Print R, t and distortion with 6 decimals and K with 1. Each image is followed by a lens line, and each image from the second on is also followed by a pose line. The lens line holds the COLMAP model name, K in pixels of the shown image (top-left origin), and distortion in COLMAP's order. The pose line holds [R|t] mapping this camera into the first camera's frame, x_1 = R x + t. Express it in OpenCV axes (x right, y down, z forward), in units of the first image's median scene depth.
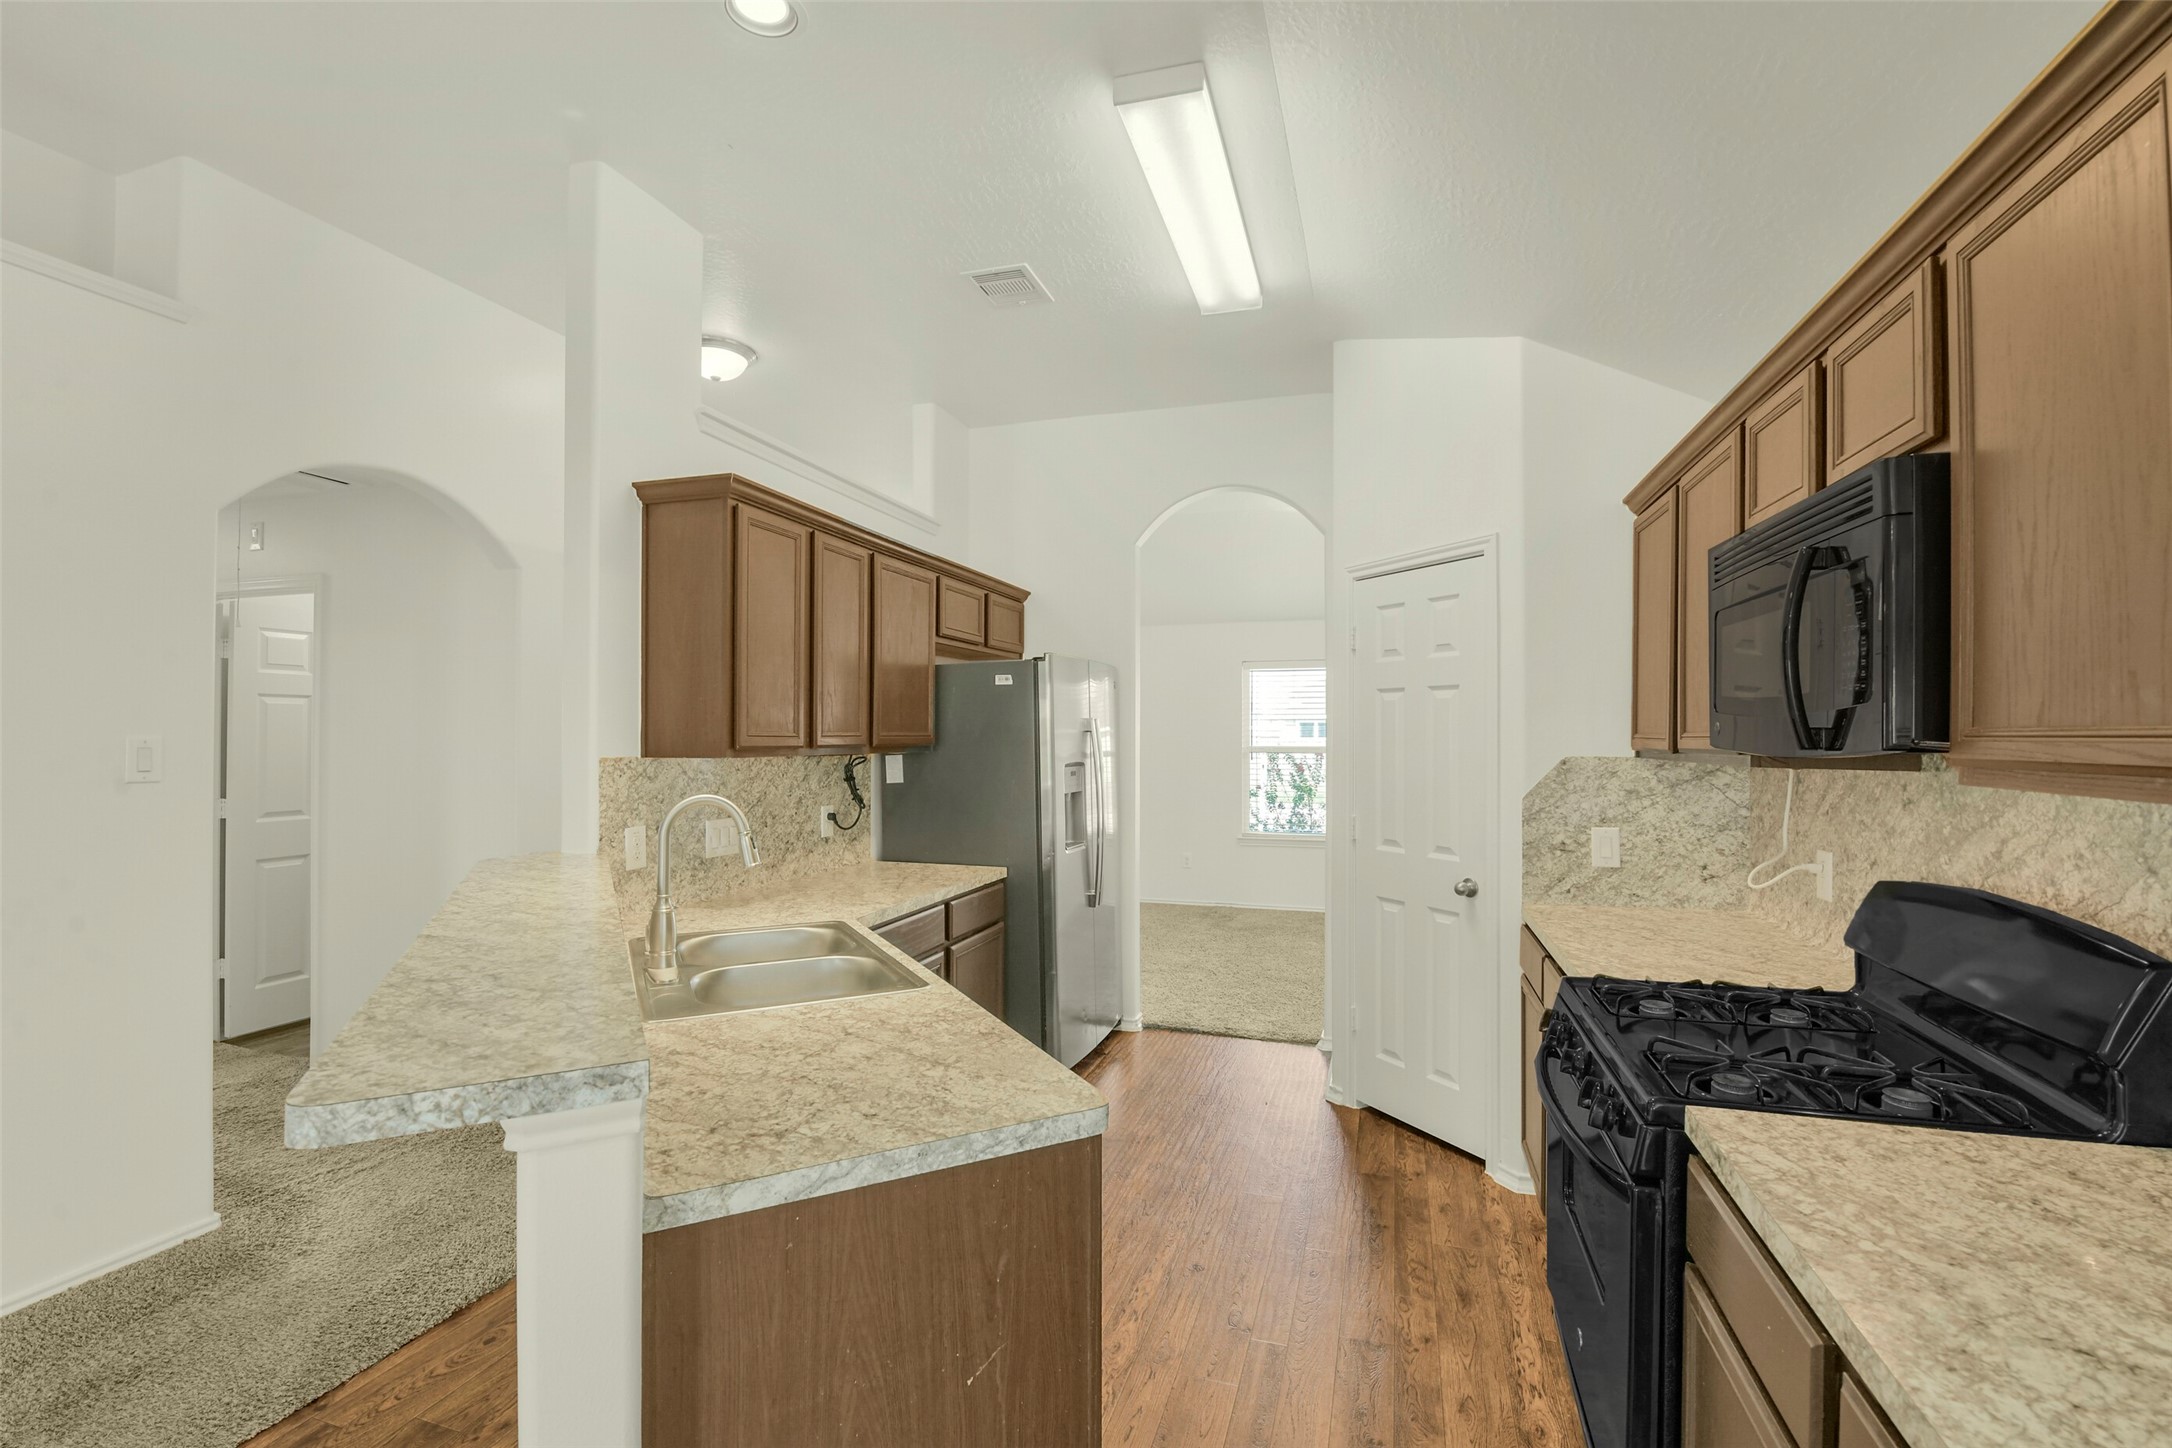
lens RADIAL K [[949.8, 0, 1086.8], [0, 949.8, 729.2], [0, 0, 1]] dist [0.010360, -0.013323]
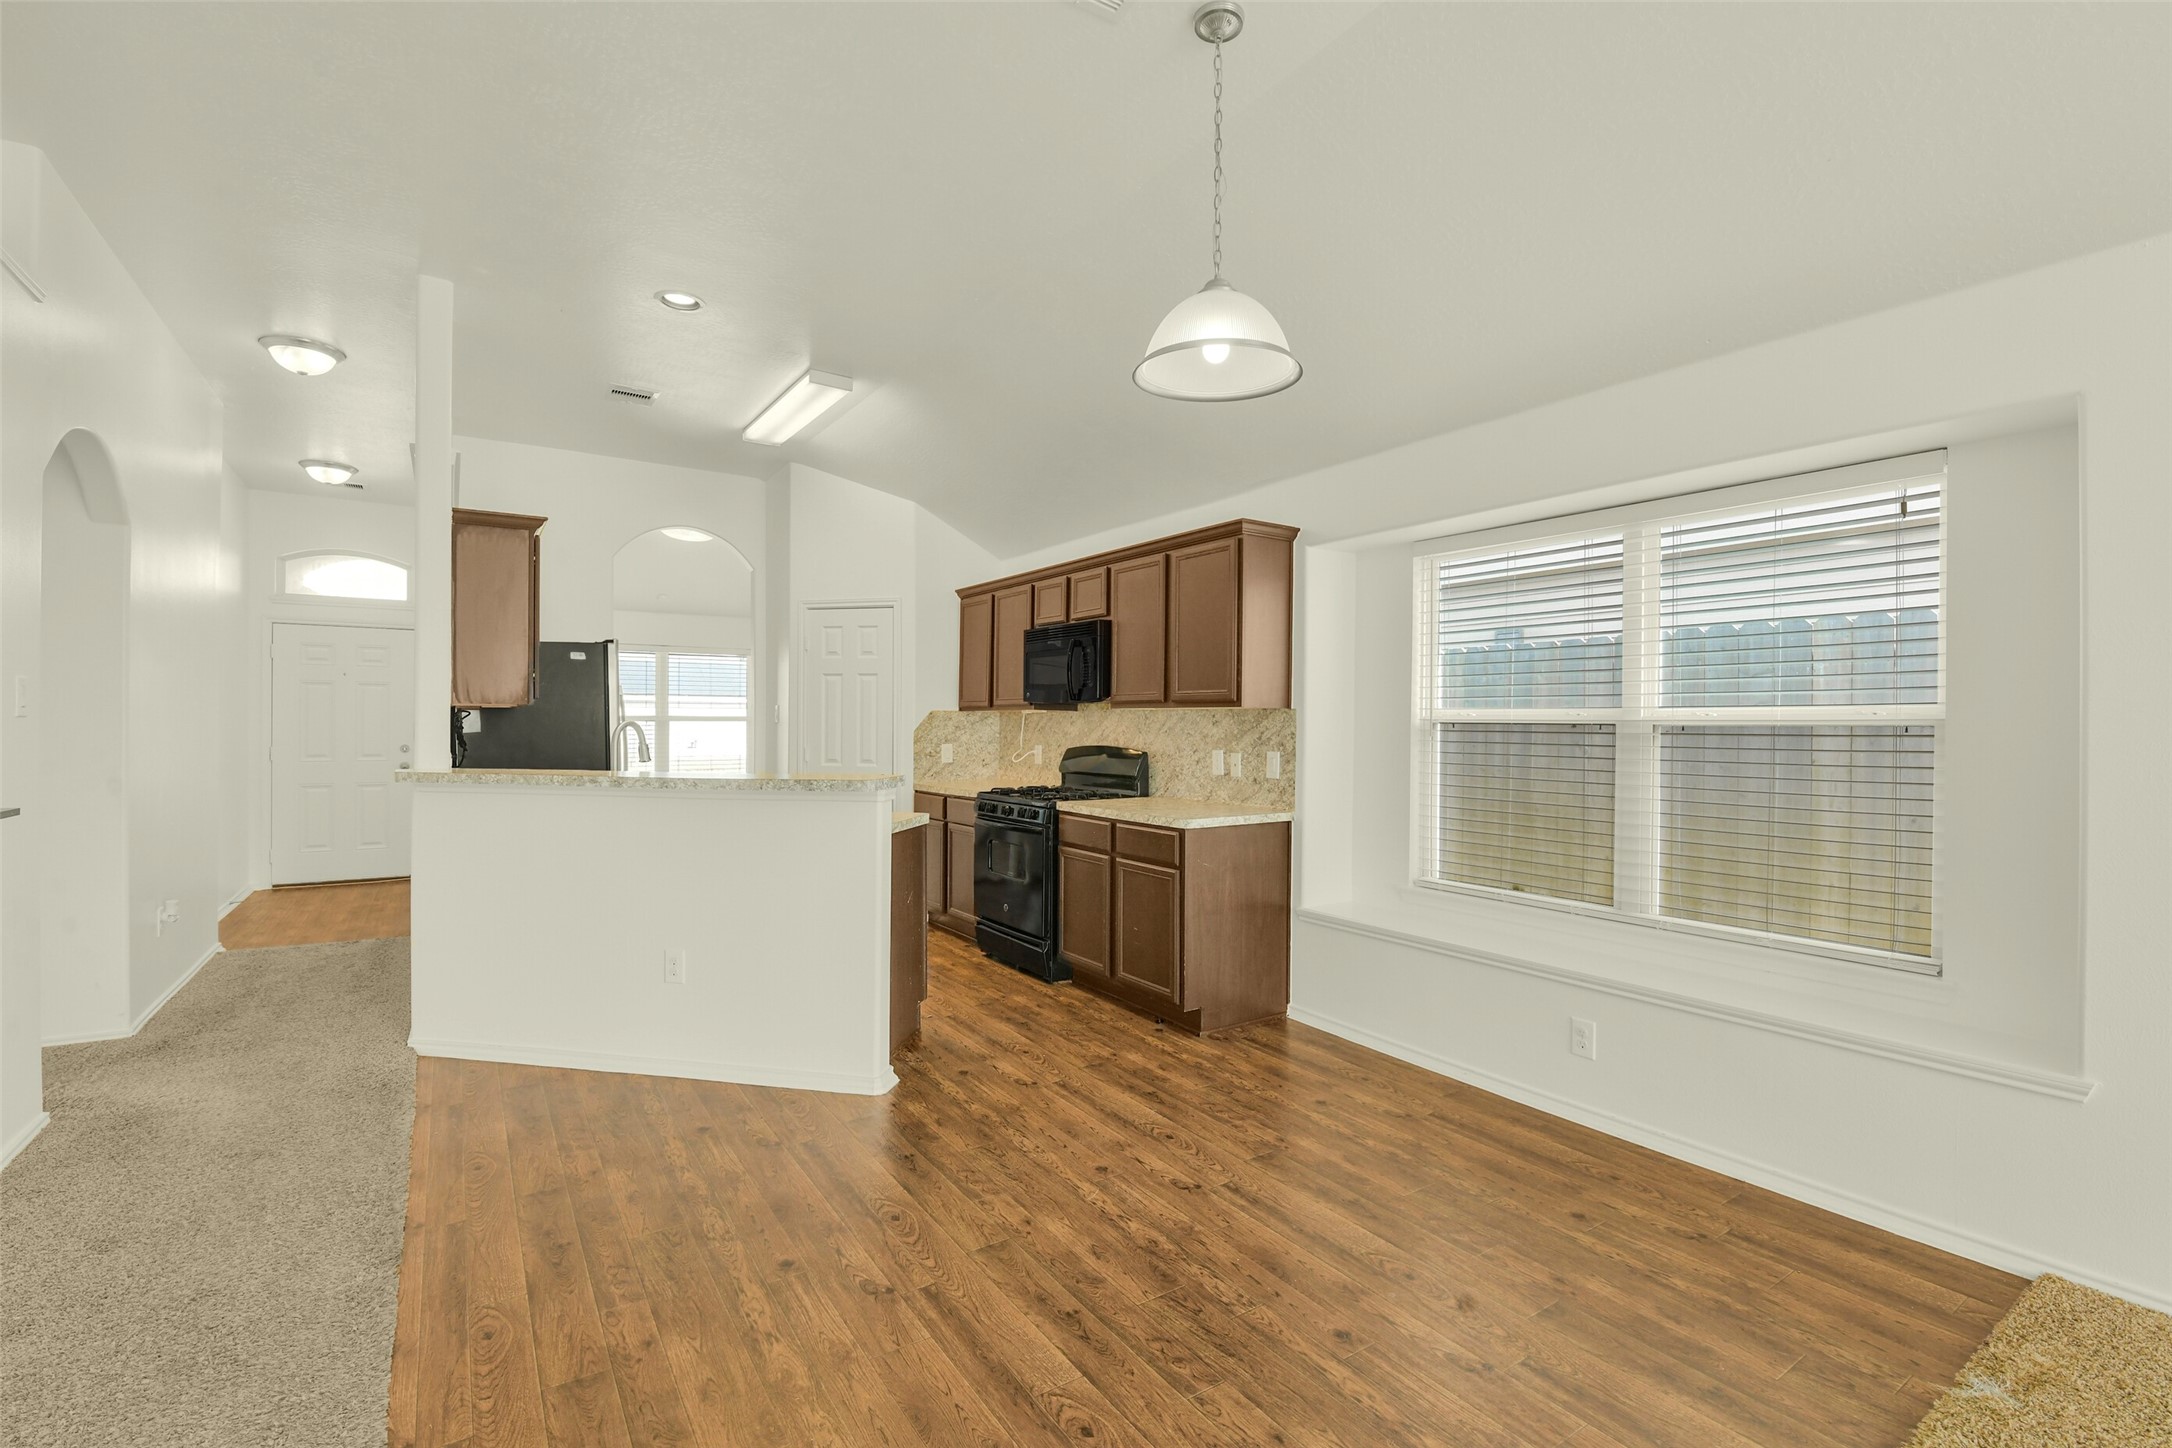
lens RADIAL K [[949.8, 0, 1086.8], [0, 949.8, 729.2], [0, 0, 1]] dist [0.010360, -0.013323]
pose [[0.624845, -0.005631, 0.780729, -0.964744], [-0.006944, 0.999894, 0.012768, 0.043049], [-0.780718, -0.013399, 0.624740, -0.598437]]
